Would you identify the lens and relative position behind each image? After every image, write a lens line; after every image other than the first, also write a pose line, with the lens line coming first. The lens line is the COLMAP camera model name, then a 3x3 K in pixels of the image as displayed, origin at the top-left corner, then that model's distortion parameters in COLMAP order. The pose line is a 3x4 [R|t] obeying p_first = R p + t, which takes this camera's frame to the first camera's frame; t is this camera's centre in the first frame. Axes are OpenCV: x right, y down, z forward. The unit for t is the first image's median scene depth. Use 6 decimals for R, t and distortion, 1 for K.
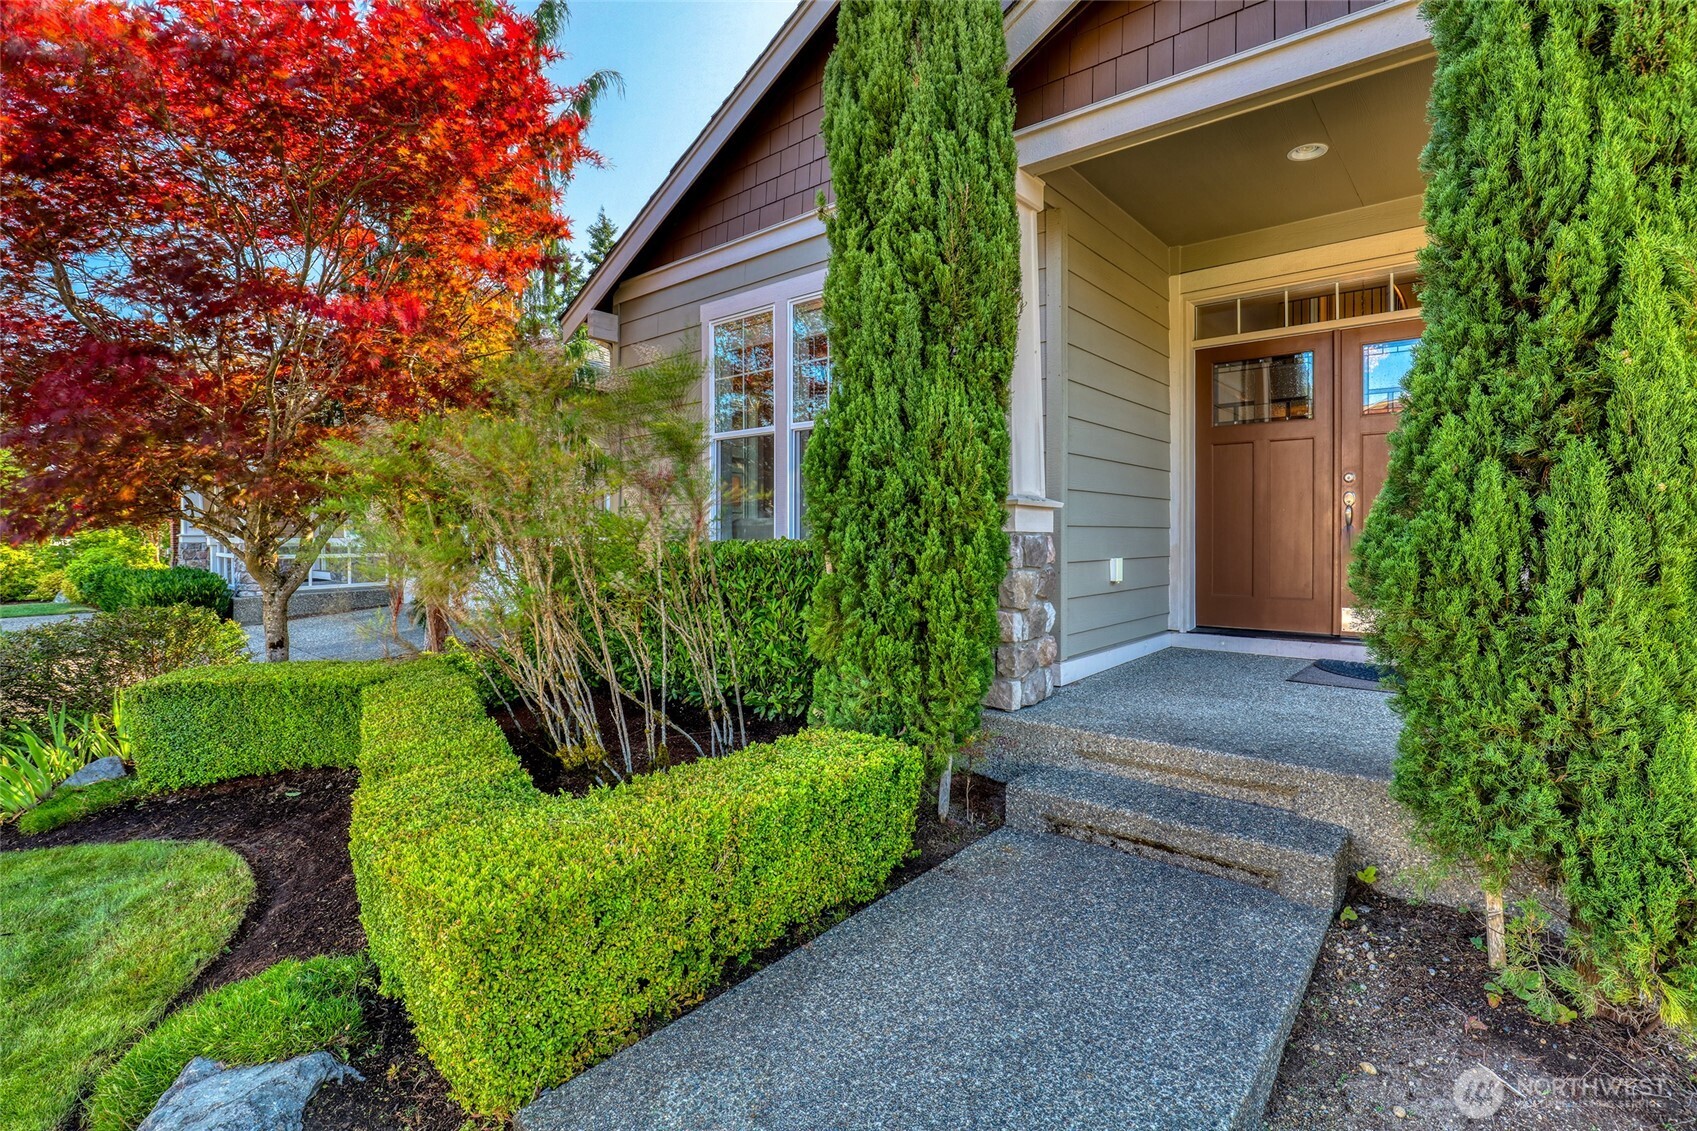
lens RADIAL K [[799.6, 0, 853.9], [0, 799.6, 543.0], [0, 0, 1]] dist [-0.020899, 0.000038]
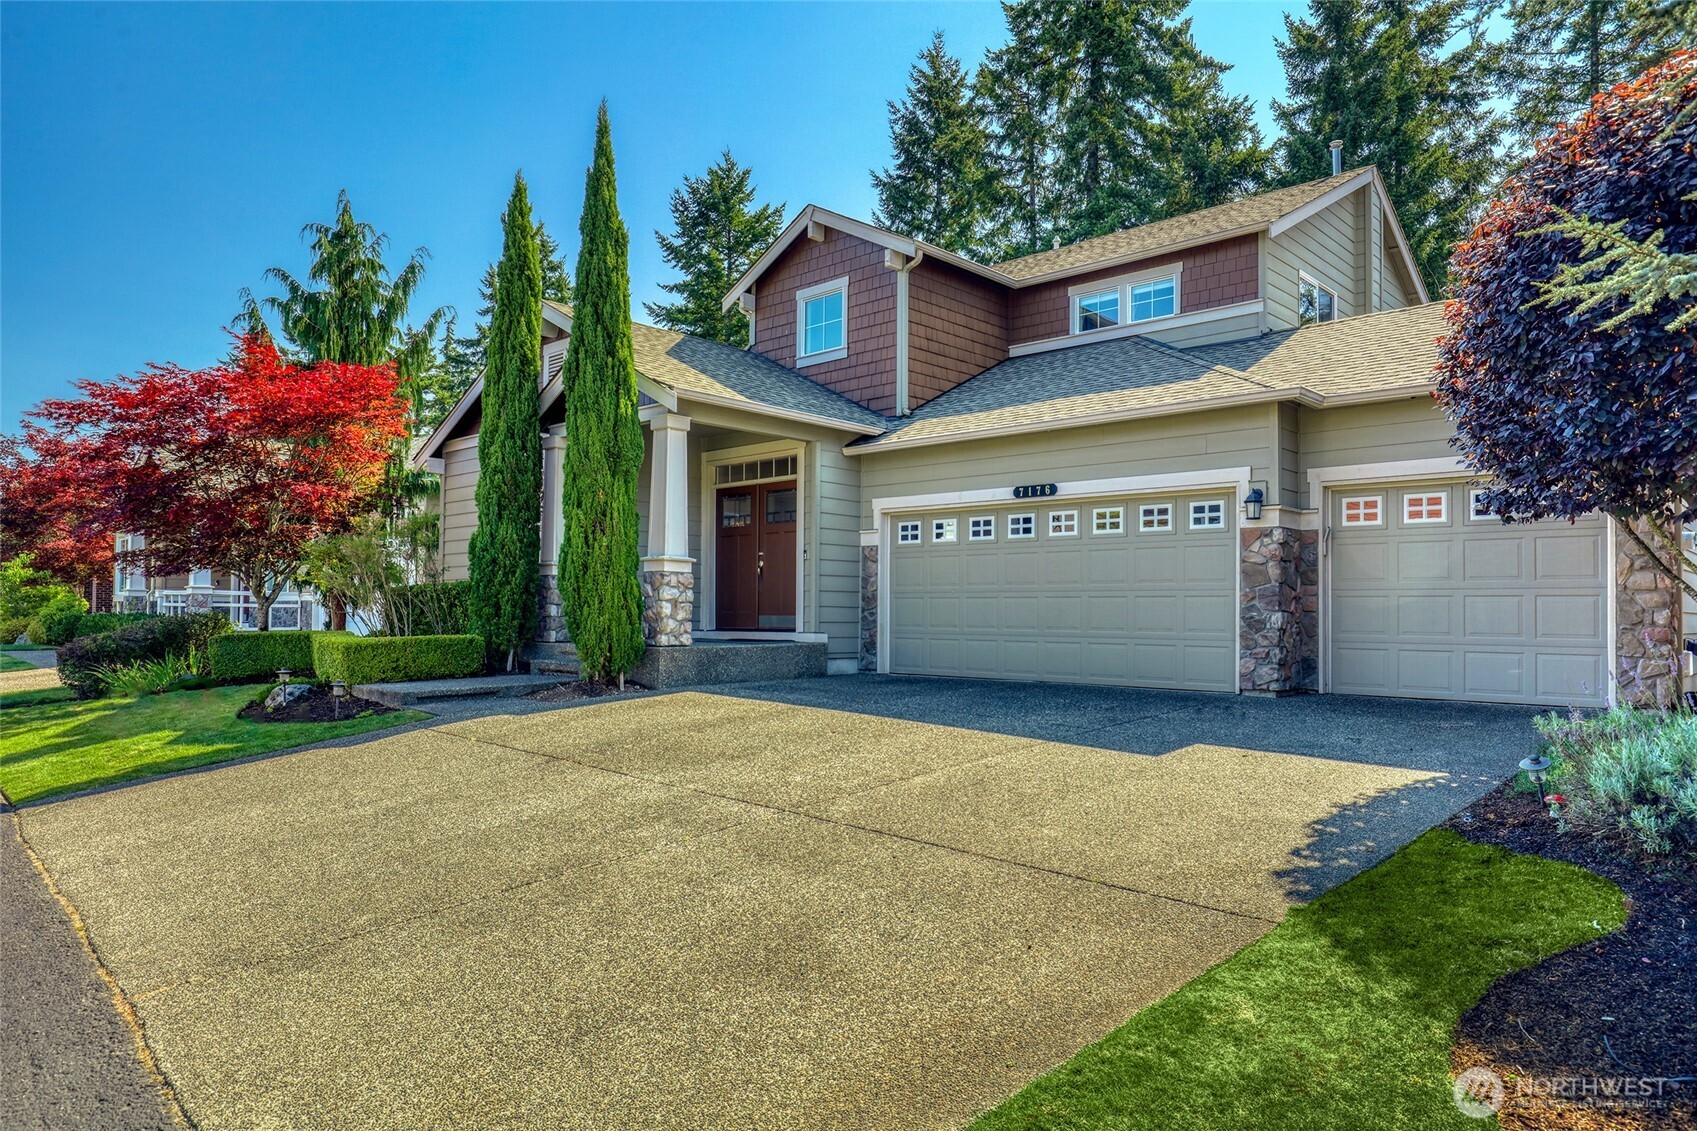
lens RADIAL K [[1083.3, 0, 847.3], [0, 1083.3, 593.8], [0, 0, 1]] dist [-0.003085, -0.000618]
pose [[0.998903, 0.003626, -0.046690, 1.615147], [-0.005141, 0.999463, -0.032362, 0.191952], [0.046547, 0.032567, 0.998385, -3.062651]]
